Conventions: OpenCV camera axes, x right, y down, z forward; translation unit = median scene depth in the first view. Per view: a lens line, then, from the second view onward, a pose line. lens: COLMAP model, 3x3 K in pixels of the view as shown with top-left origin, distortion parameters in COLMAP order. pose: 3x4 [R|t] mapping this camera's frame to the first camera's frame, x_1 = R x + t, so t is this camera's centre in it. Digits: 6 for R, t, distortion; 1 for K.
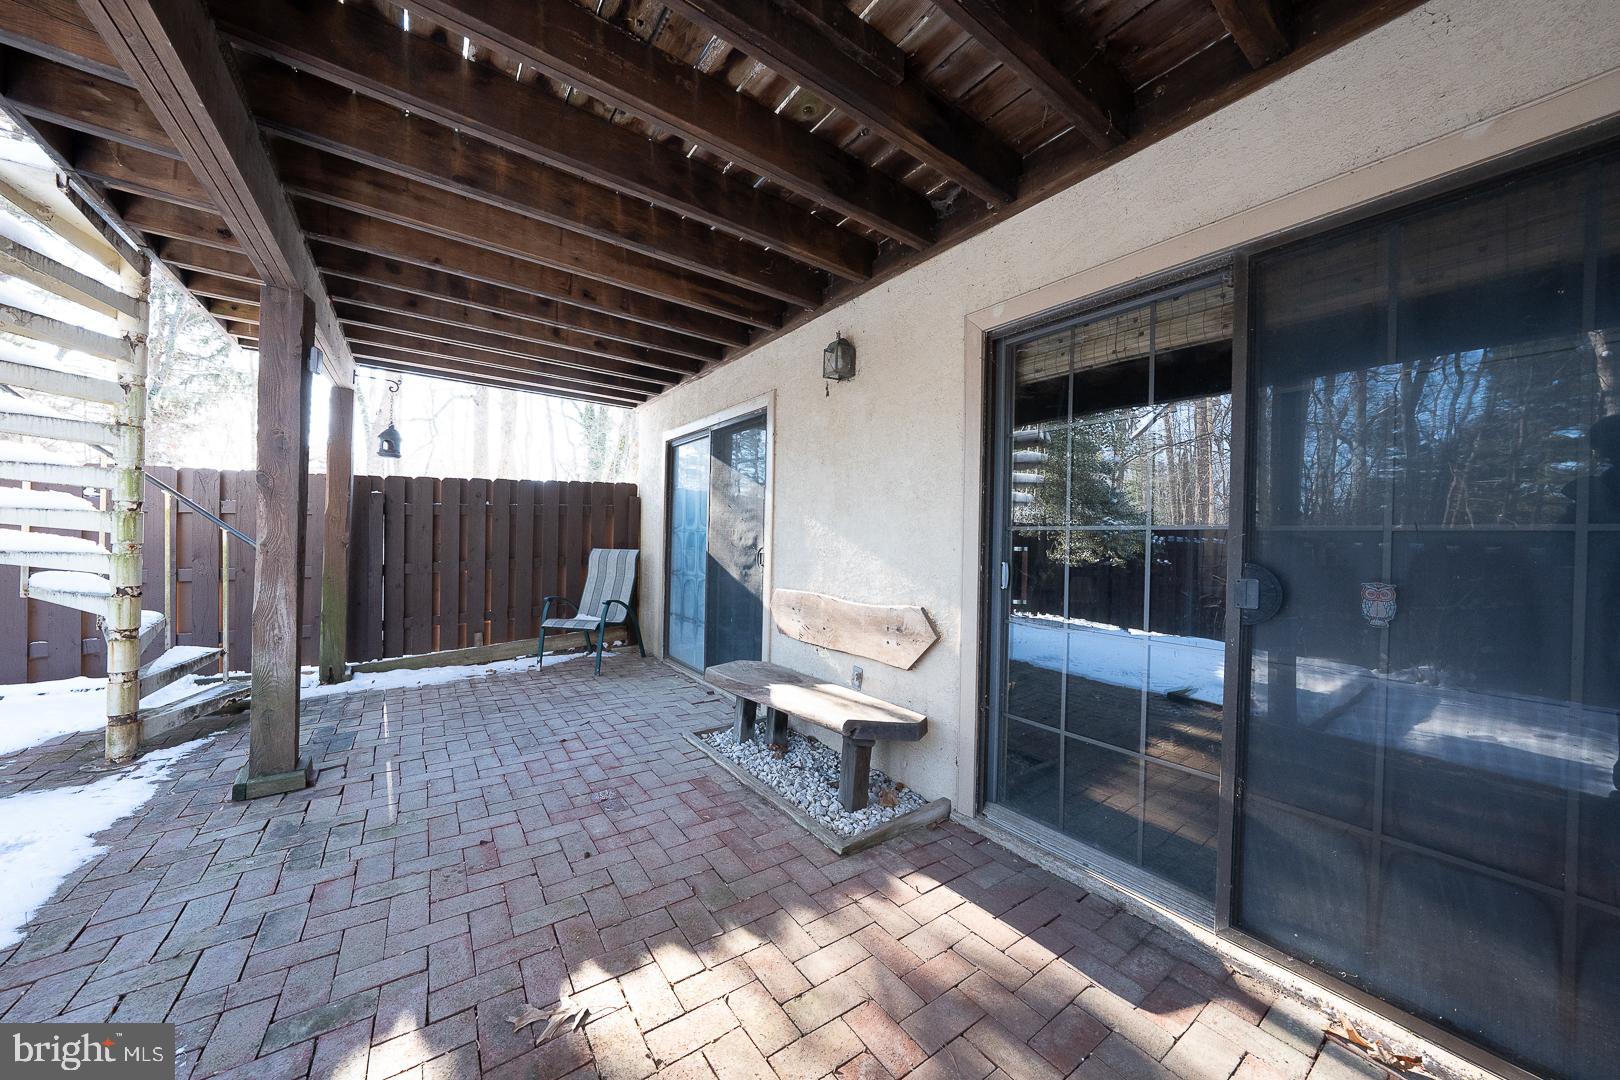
lens RADIAL K [[559.0, 0, 797.5], [0, 559.0, 538.1], [0, 0, 1]] dist [-0.024432, 0.004864]
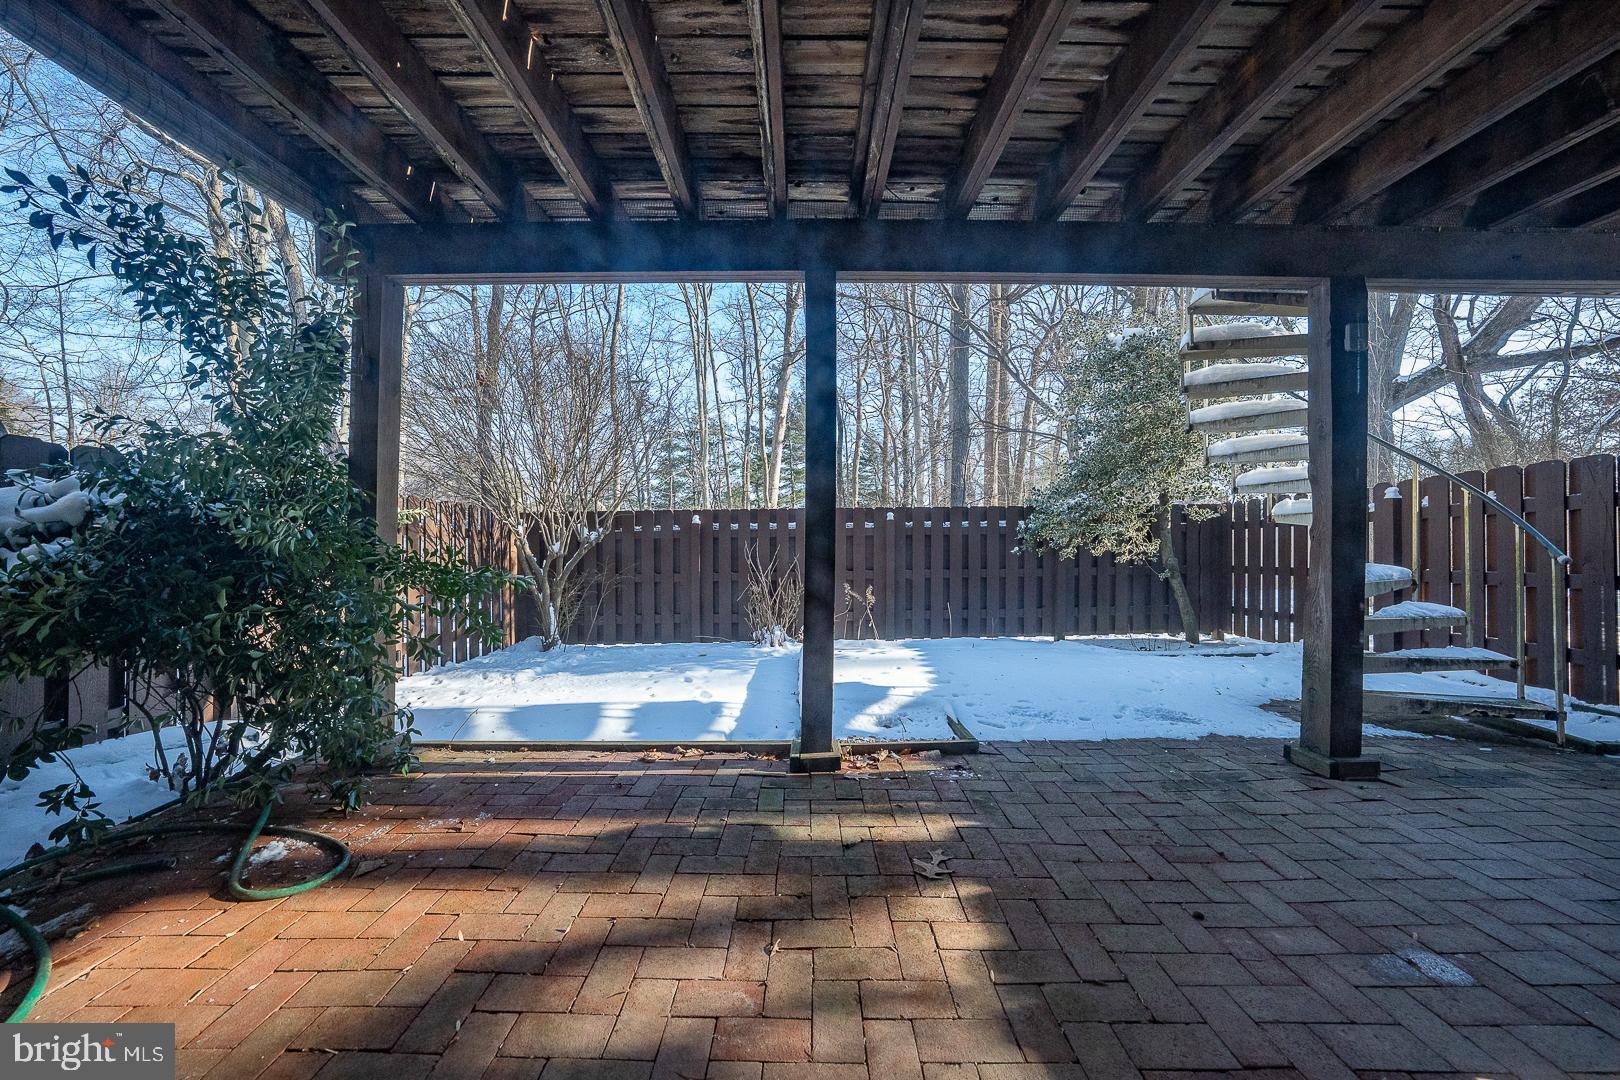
lens RADIAL K [[559.0, 0, 805.5], [0, 559.0, 538.5], [0, 0, 1]] dist [-0.024432, 0.004864]
pose [[-0.558920, -0.023144, -0.828899, 0.520192], [-0.014513, 0.999730, -0.018128, 0.070545], [0.829095, 0.001898, -0.559105, 0.904980]]
